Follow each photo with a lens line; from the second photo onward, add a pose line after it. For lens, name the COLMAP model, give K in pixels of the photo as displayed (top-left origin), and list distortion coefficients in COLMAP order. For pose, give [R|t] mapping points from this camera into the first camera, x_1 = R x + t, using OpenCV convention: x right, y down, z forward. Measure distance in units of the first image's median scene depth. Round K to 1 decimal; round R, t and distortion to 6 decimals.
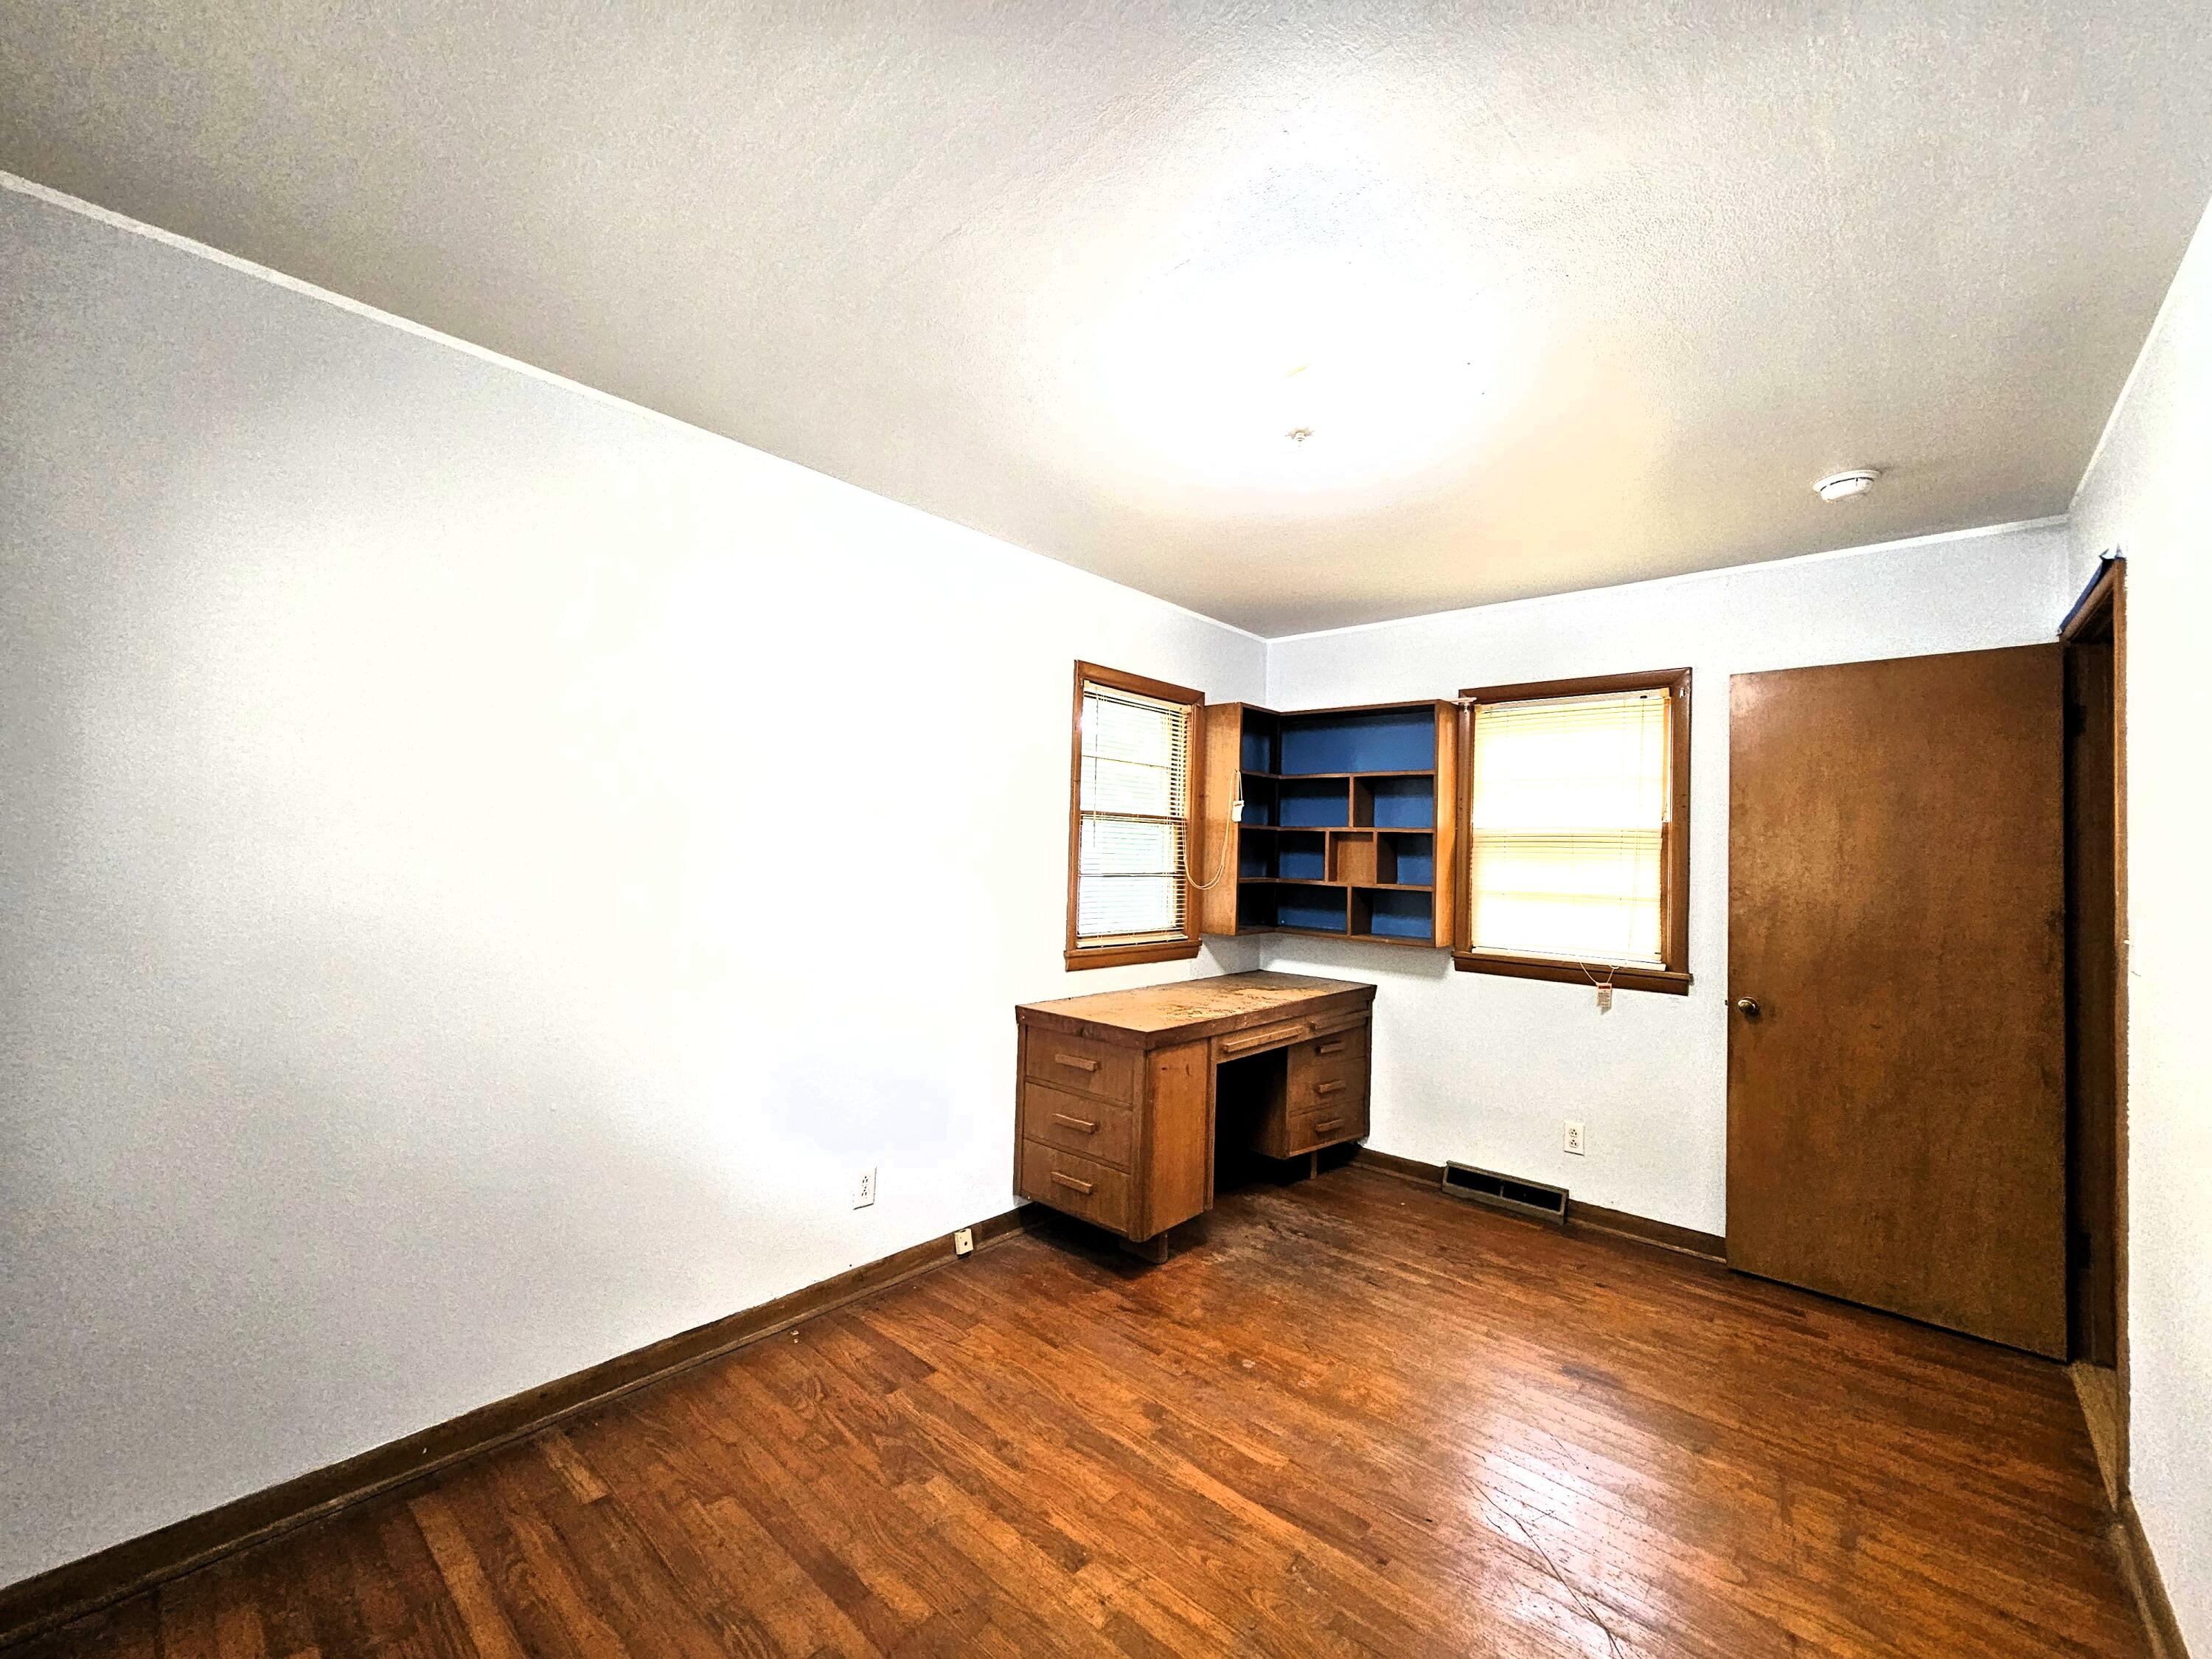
lens RADIAL K [[915.9, 0, 1107.4], [0, 915.9, 809.6], [0, 0, 1]] dist [0.001615, 0.000171]
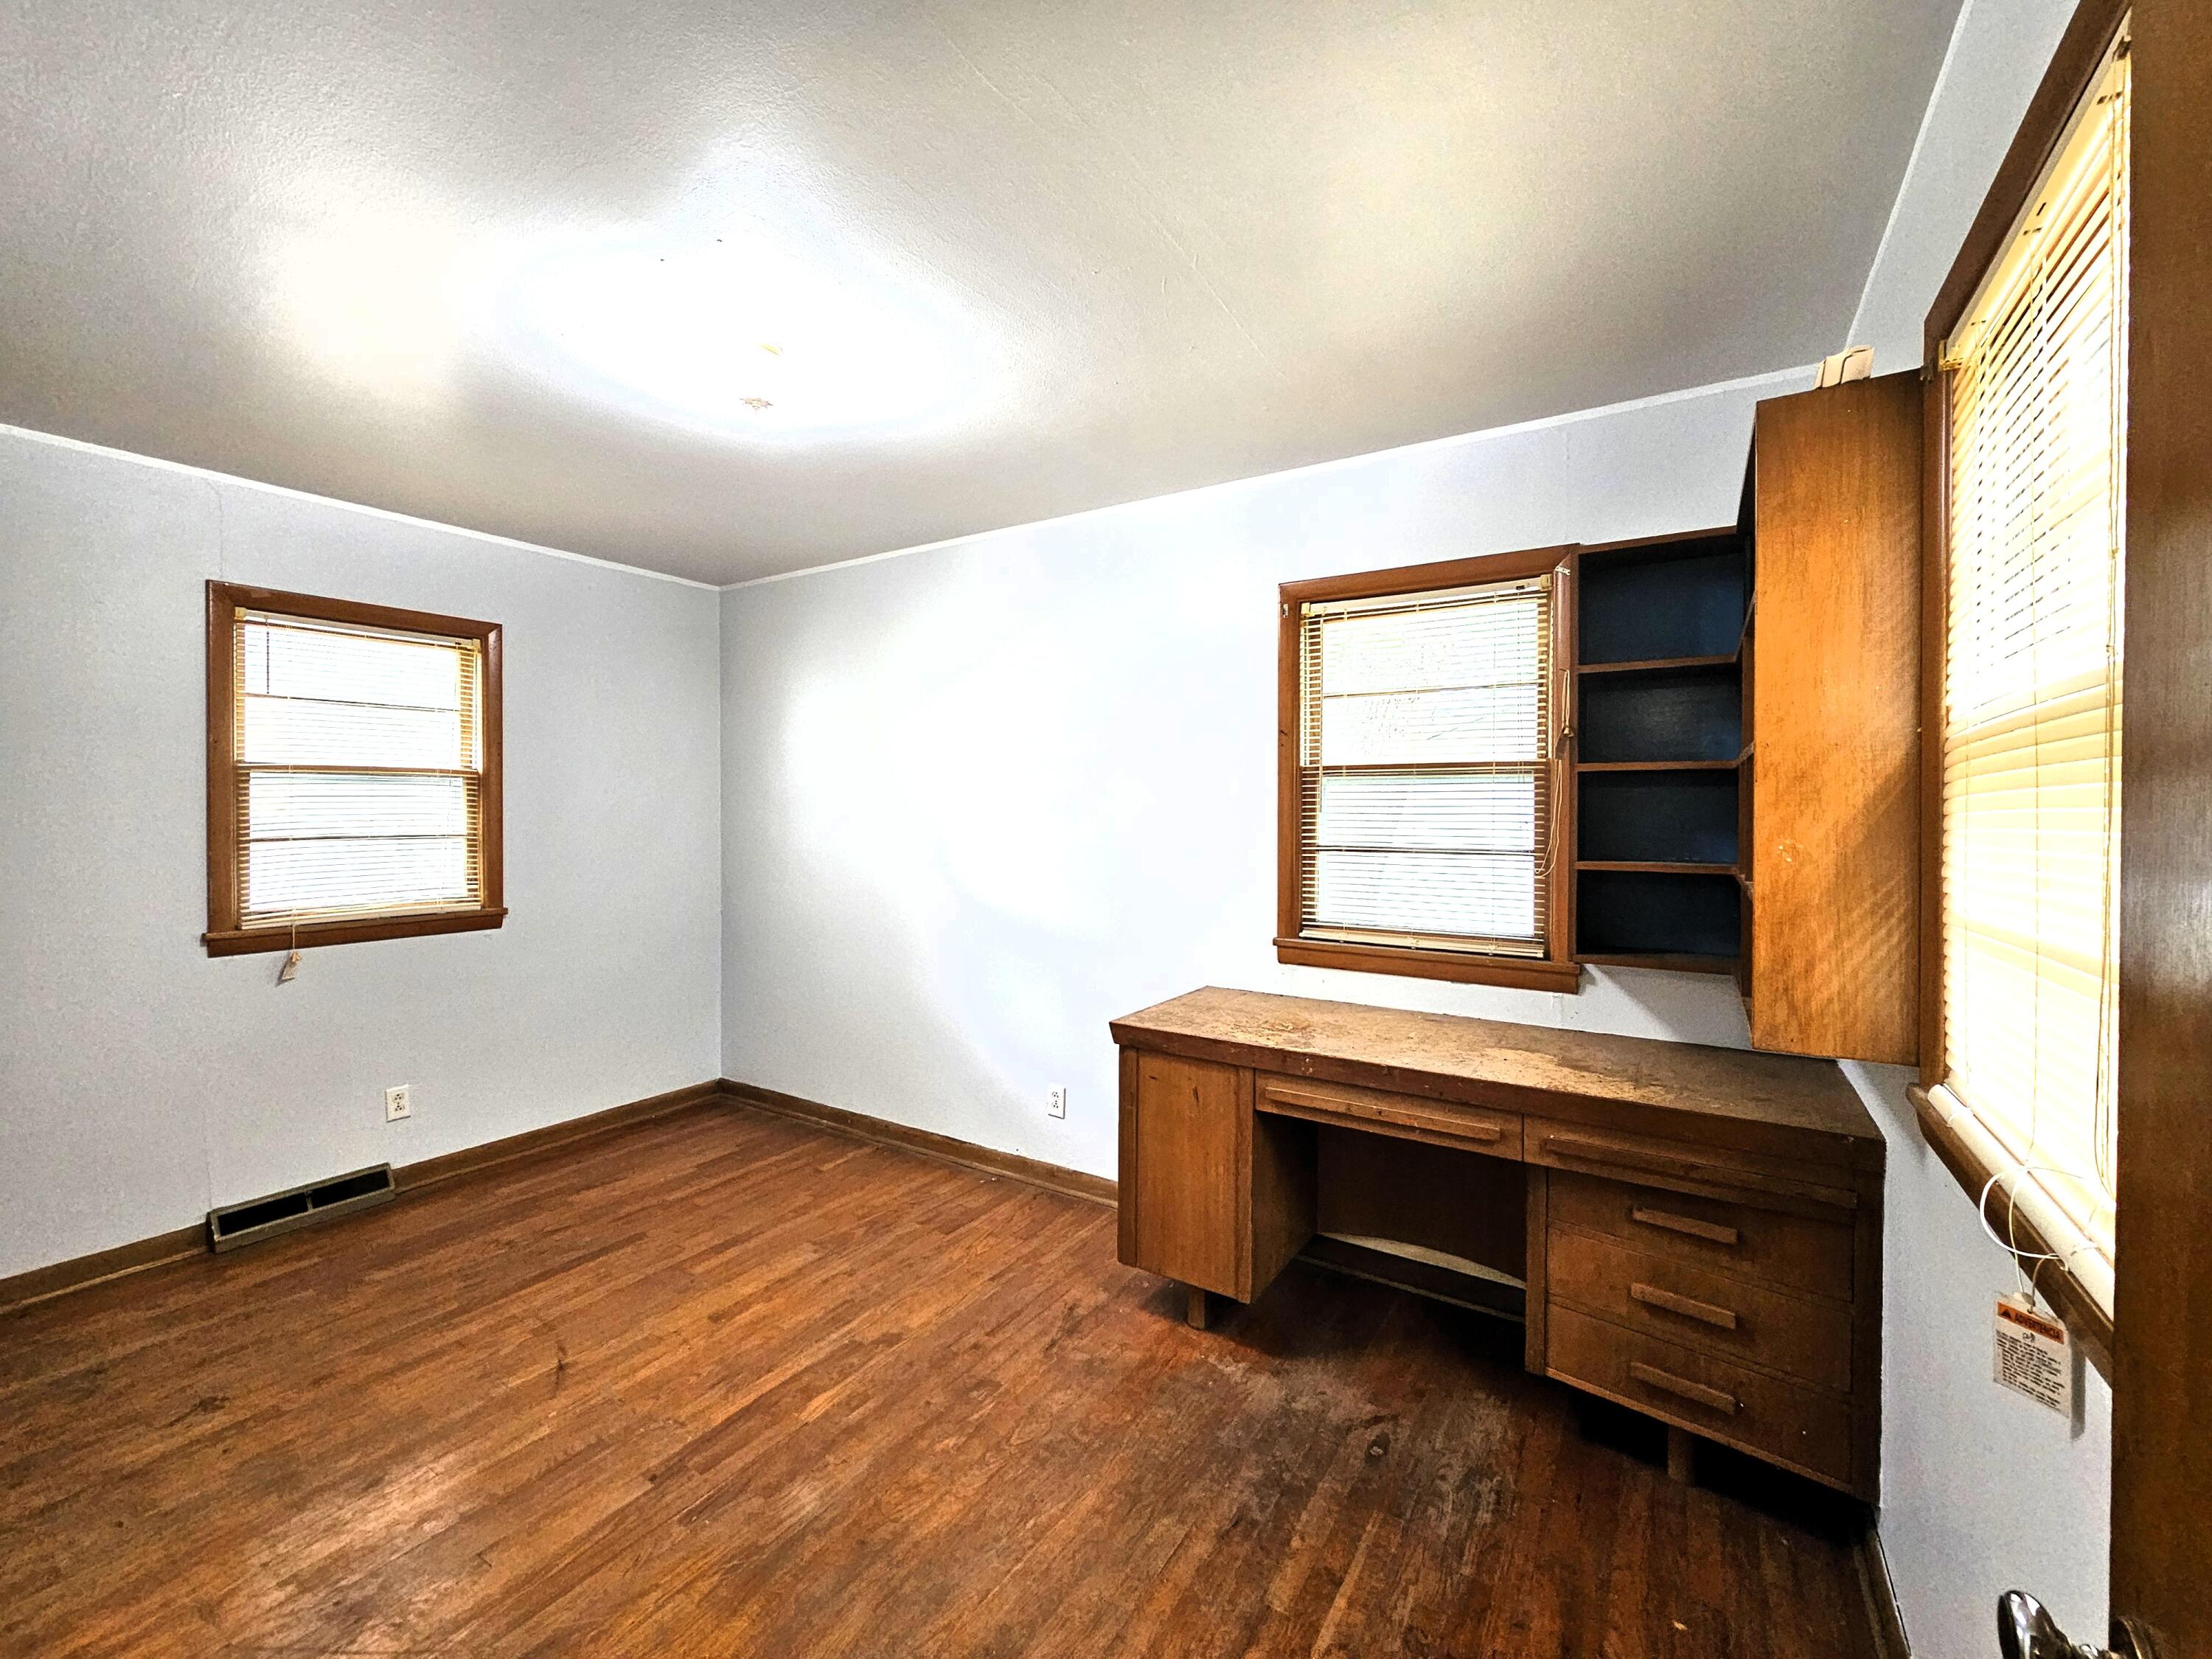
lens RADIAL K [[915.9, 0, 1107.4], [0, 915.9, 809.6], [0, 0, 1]] dist [0.001615, 0.000171]
pose [[0.149450, -0.028551, -0.988357, 0.922955], [0.043286, 0.998814, -0.022308, 0.061024], [0.987821, -0.039448, 0.150508, 0.885881]]
